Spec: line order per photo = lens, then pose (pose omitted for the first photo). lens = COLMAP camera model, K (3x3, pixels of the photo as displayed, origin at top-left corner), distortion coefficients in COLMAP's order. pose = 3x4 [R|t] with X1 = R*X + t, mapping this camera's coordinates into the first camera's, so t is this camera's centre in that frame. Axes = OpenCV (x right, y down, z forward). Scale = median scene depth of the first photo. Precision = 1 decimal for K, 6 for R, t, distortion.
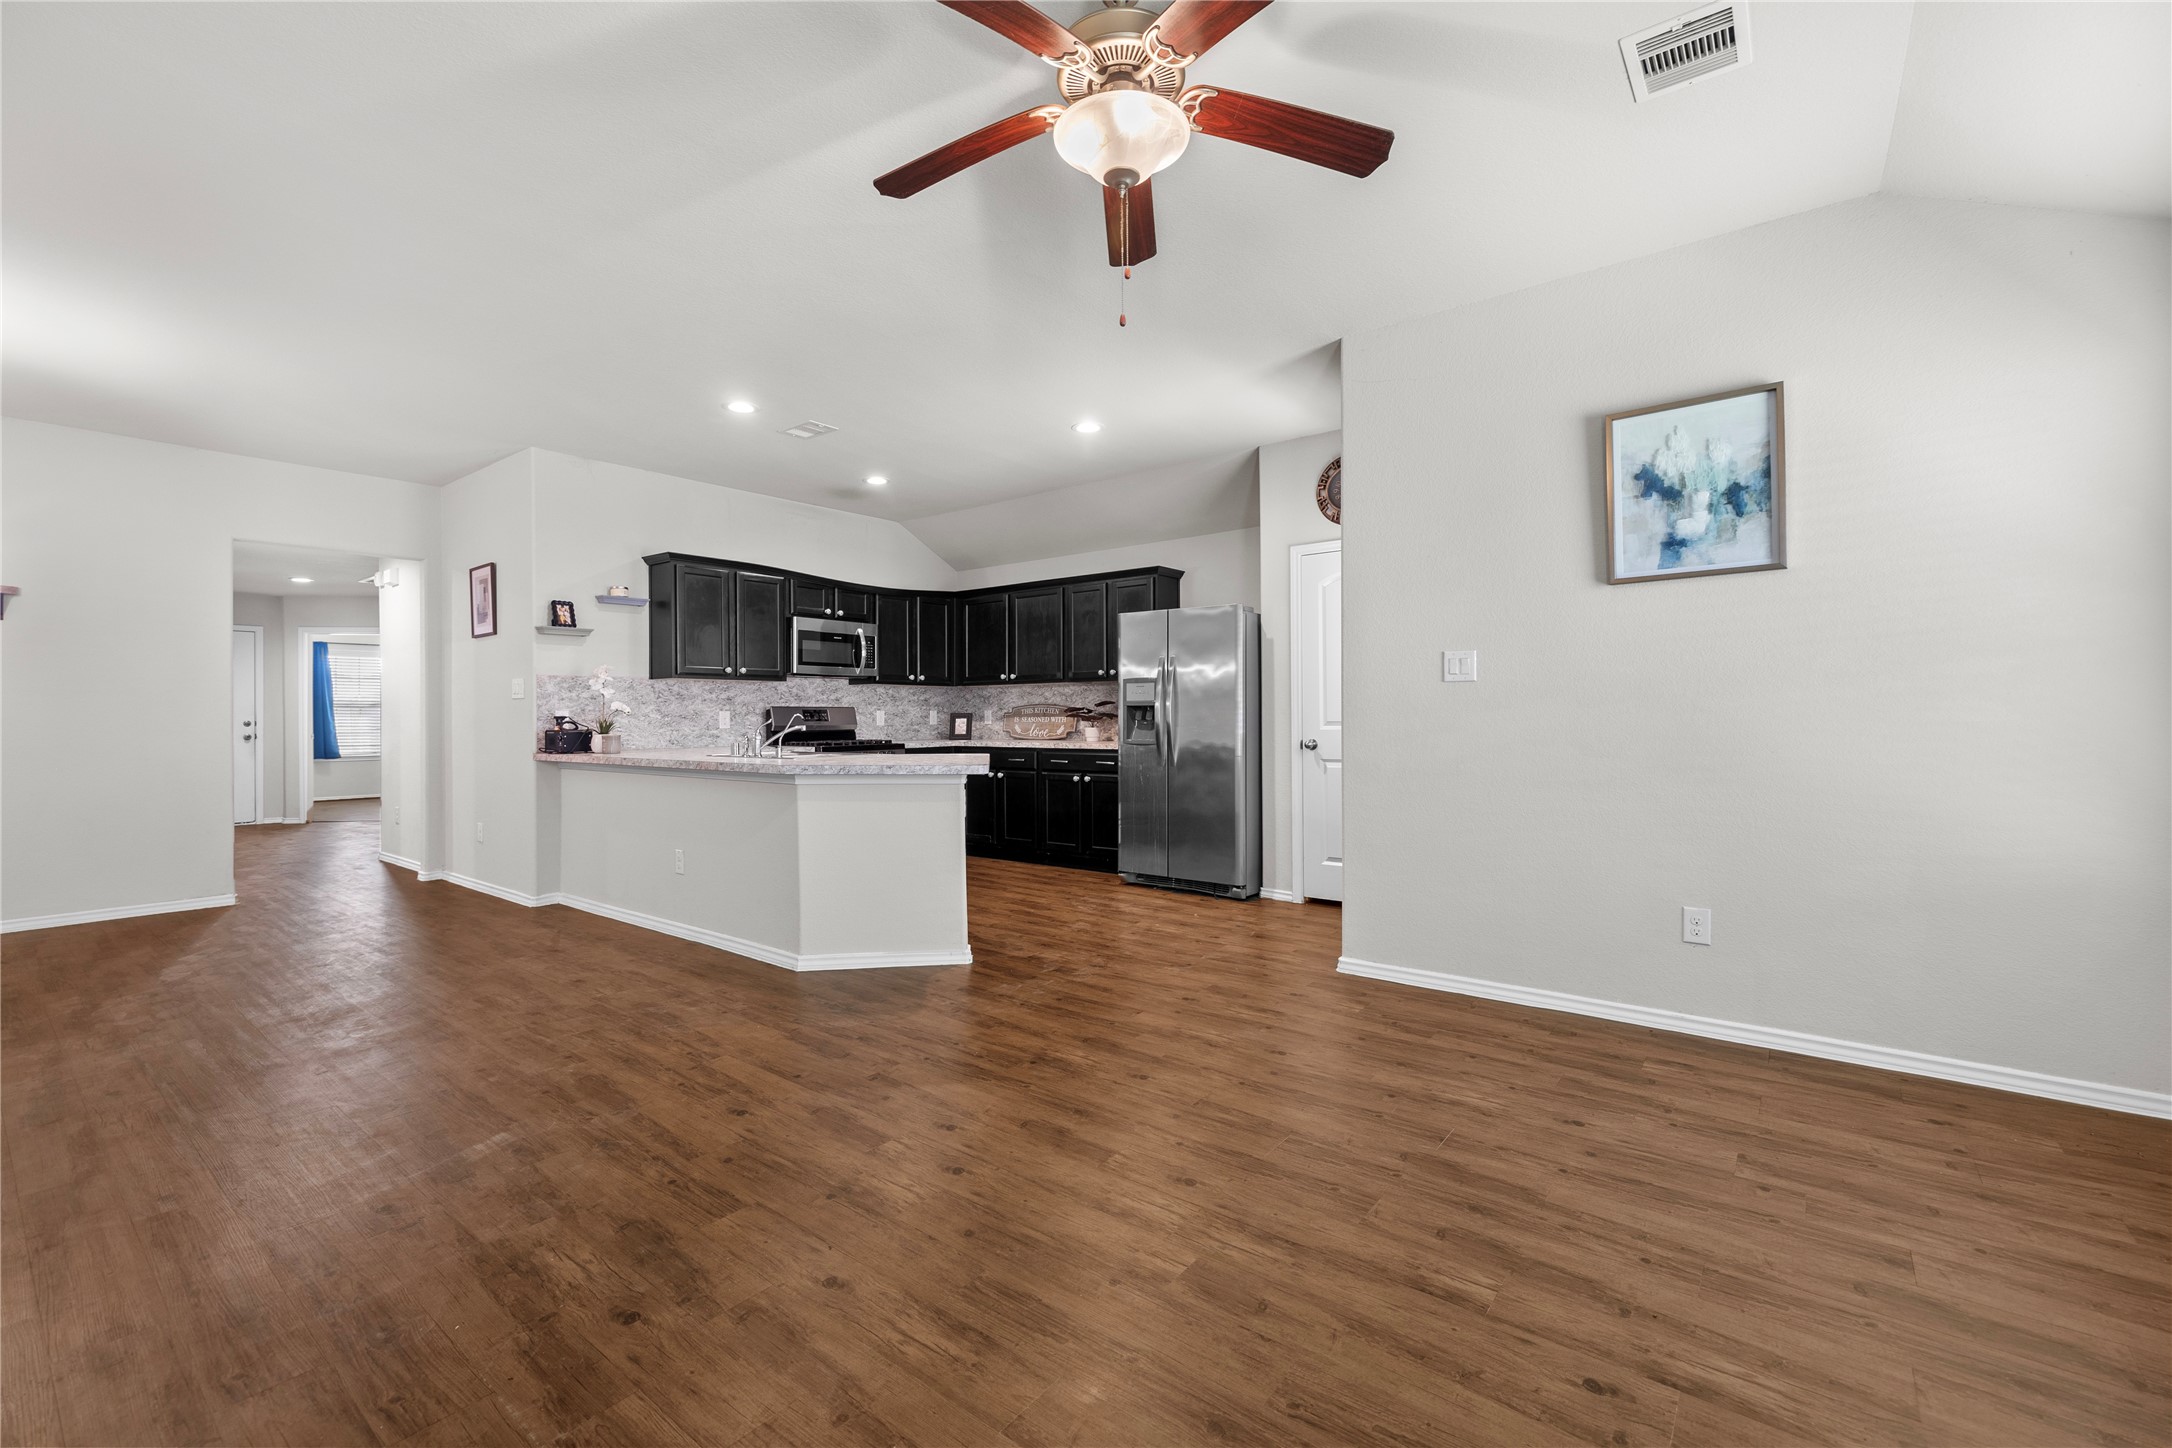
lens RADIAL K [[920.0, 0, 1083.3], [0, 920.0, 717.6], [0, 0, 1]] dist [0.000577, 0.001066]
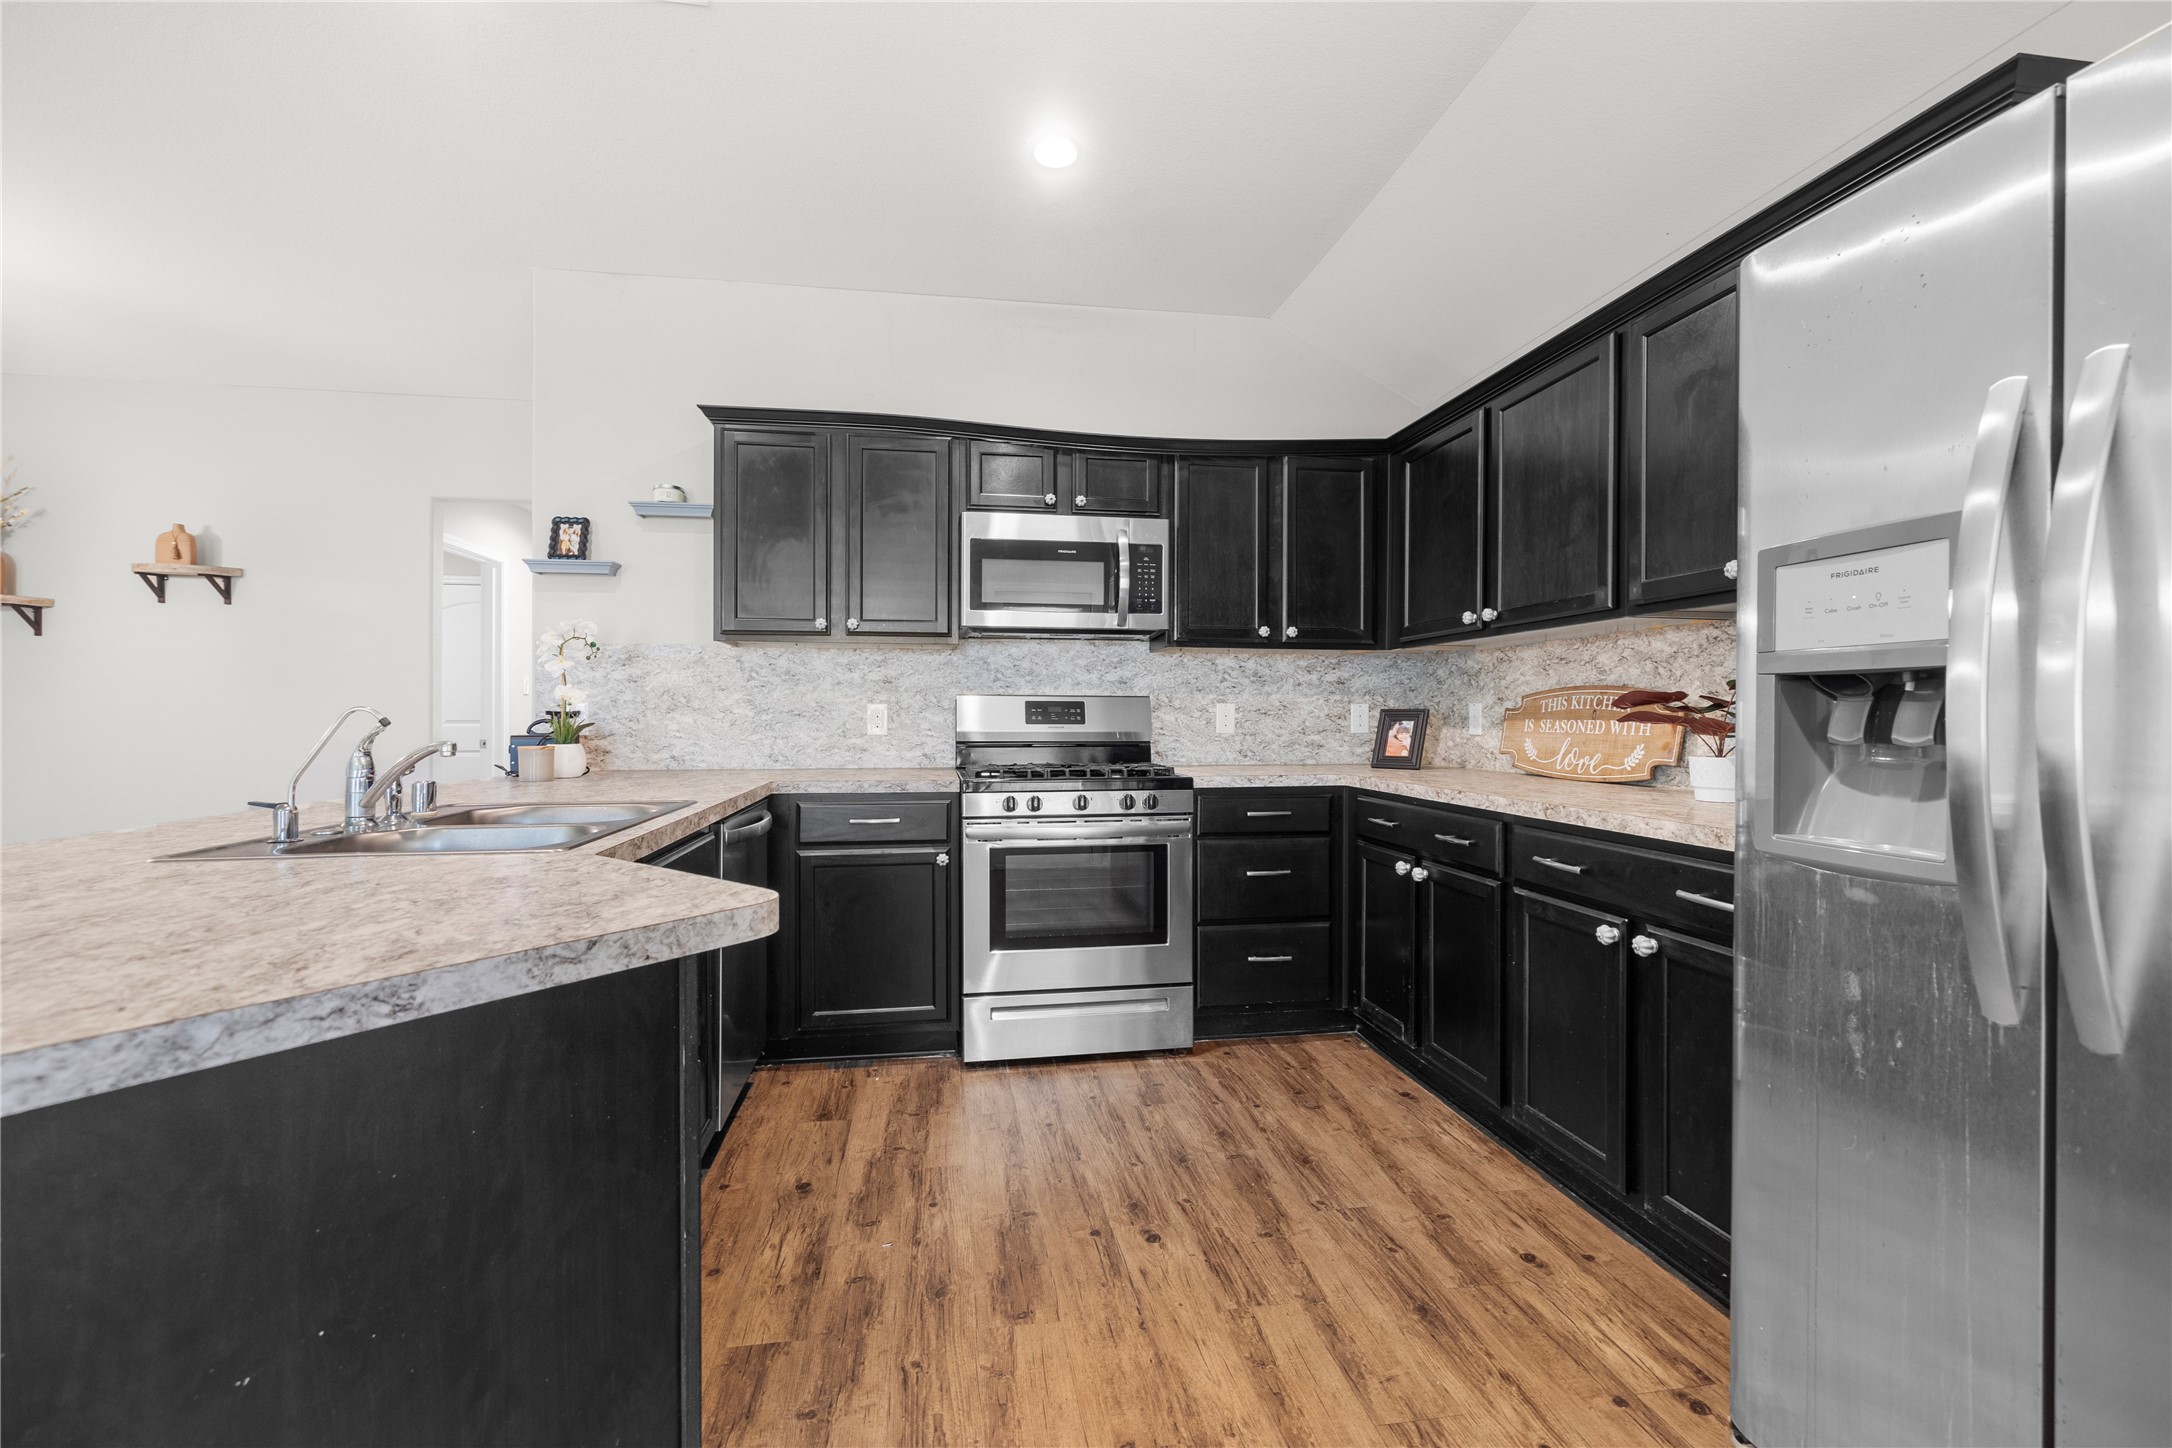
lens RADIAL K [[920.0, 0, 1078.7], [0, 920.0, 713.6], [0, 0, 1]] dist [0.000577, 0.001066]
pose [[0.732361, 0.005903, -0.680891, 0.077468], [-0.007136, 0.999974, 0.000993, -0.002732], [0.680879, 0.004132, 0.732384, 0.772444]]
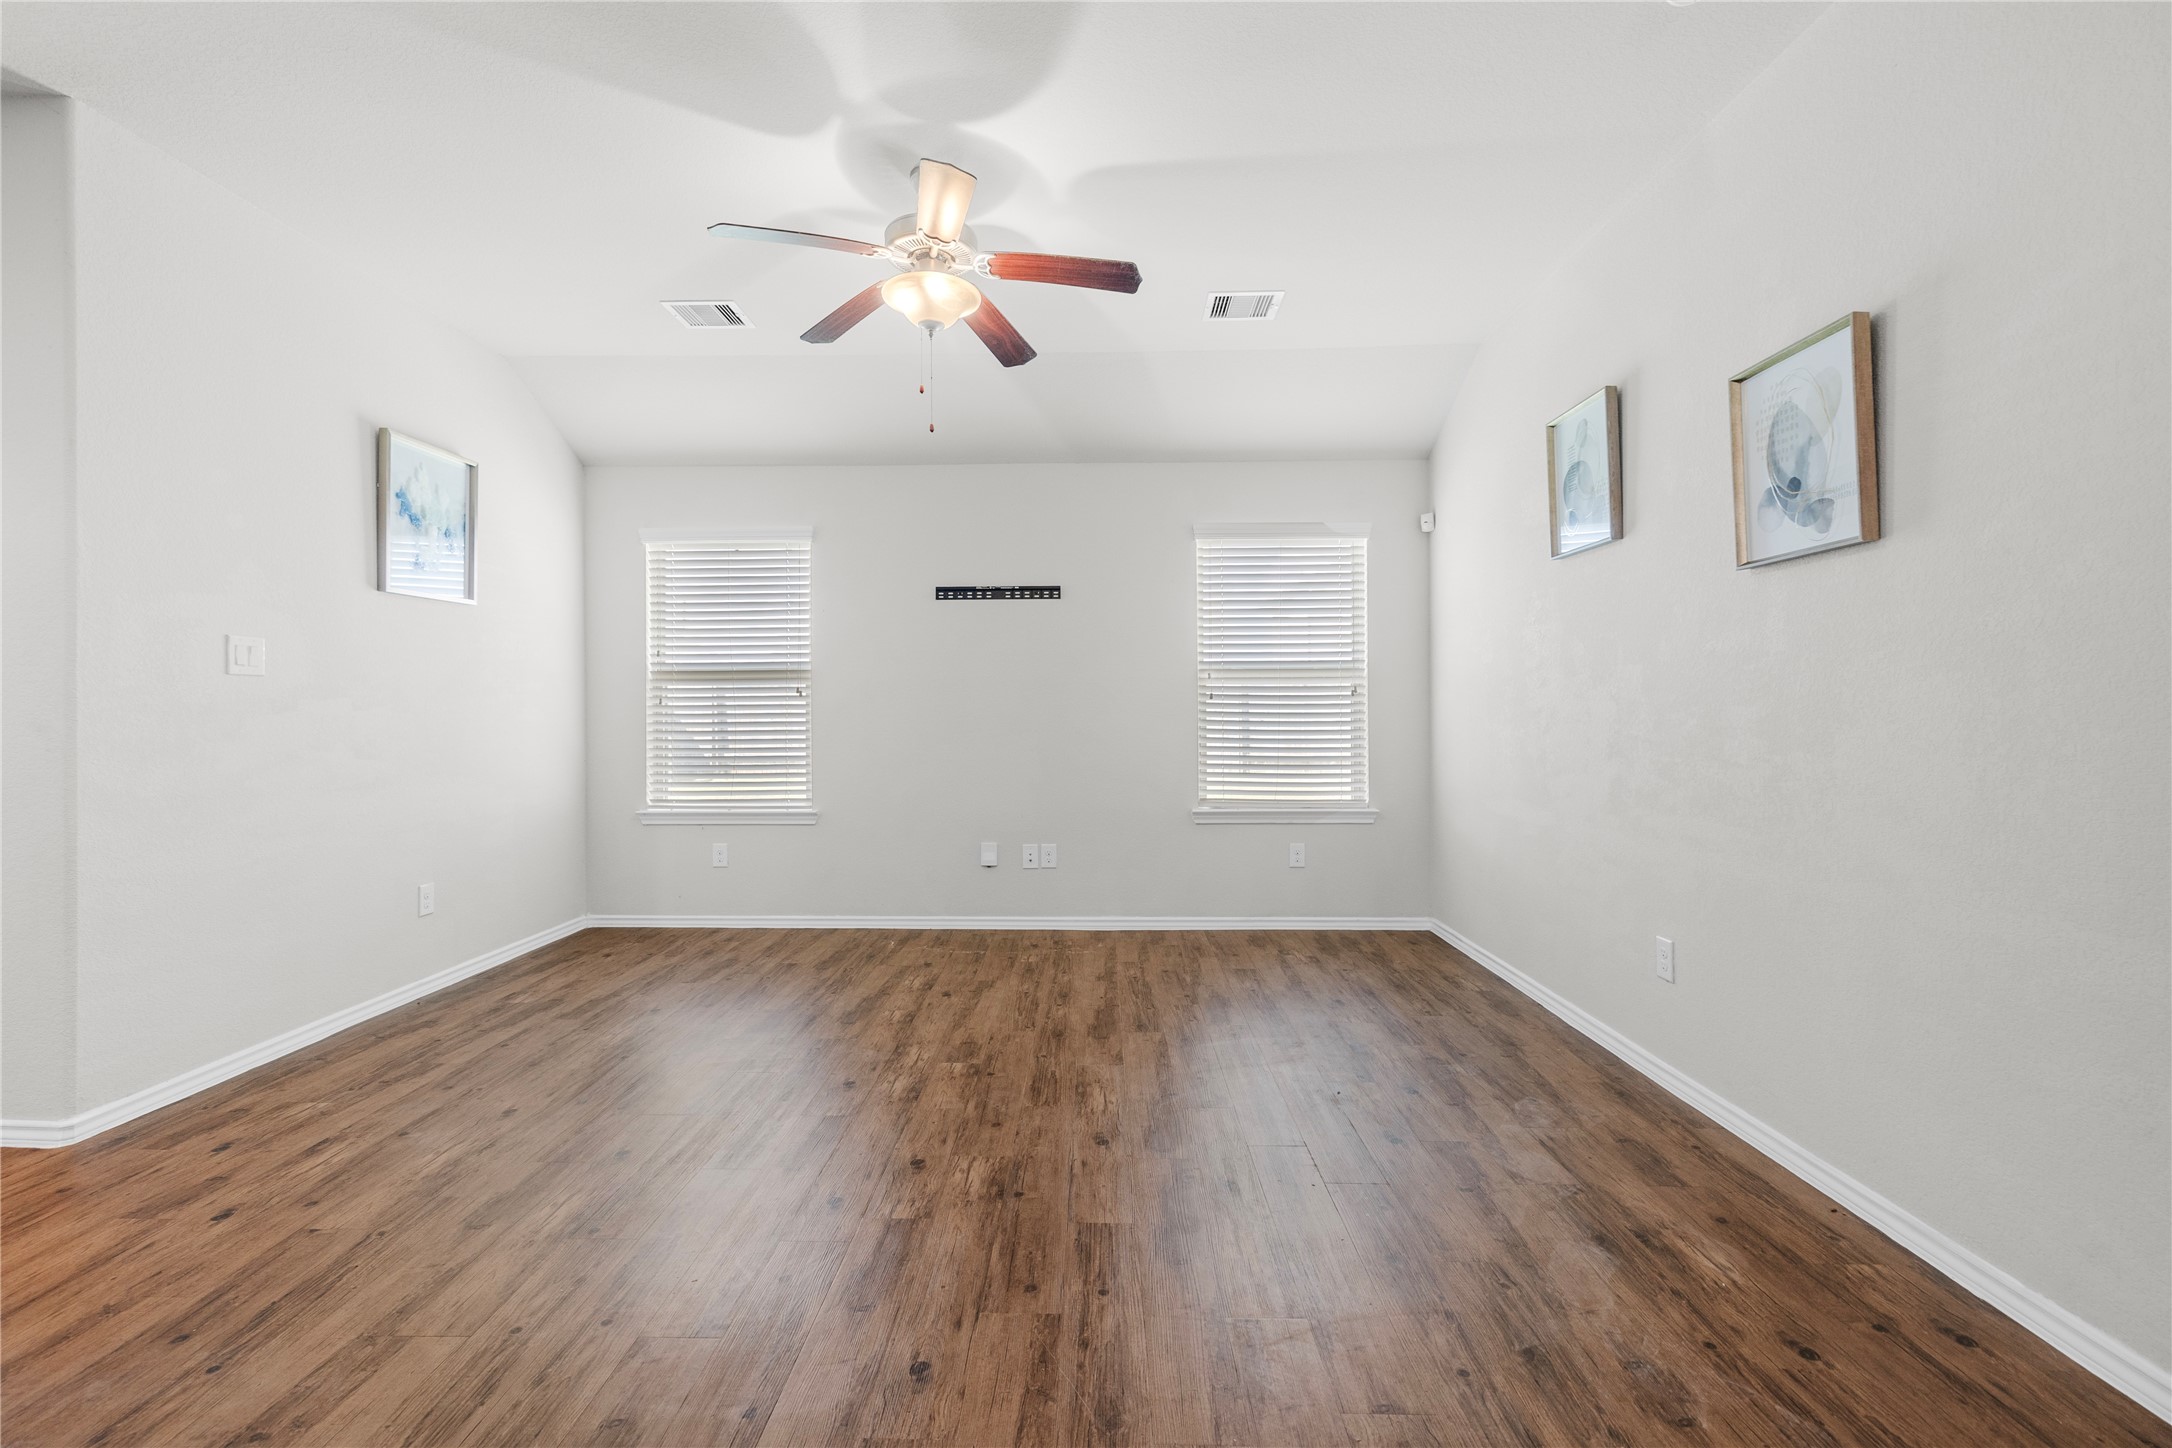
lens RADIAL K [[920.0, 0, 1073.3], [0, 920.0, 710.0], [0, 0, 1]] dist [0.000577, 0.001066]
pose [[-0.599509, 0.009435, 0.800312, -0.423173], [0.009042, 0.999947, -0.005015, 0.000982], [-0.800317, 0.004230, -0.599562, 0.589584]]
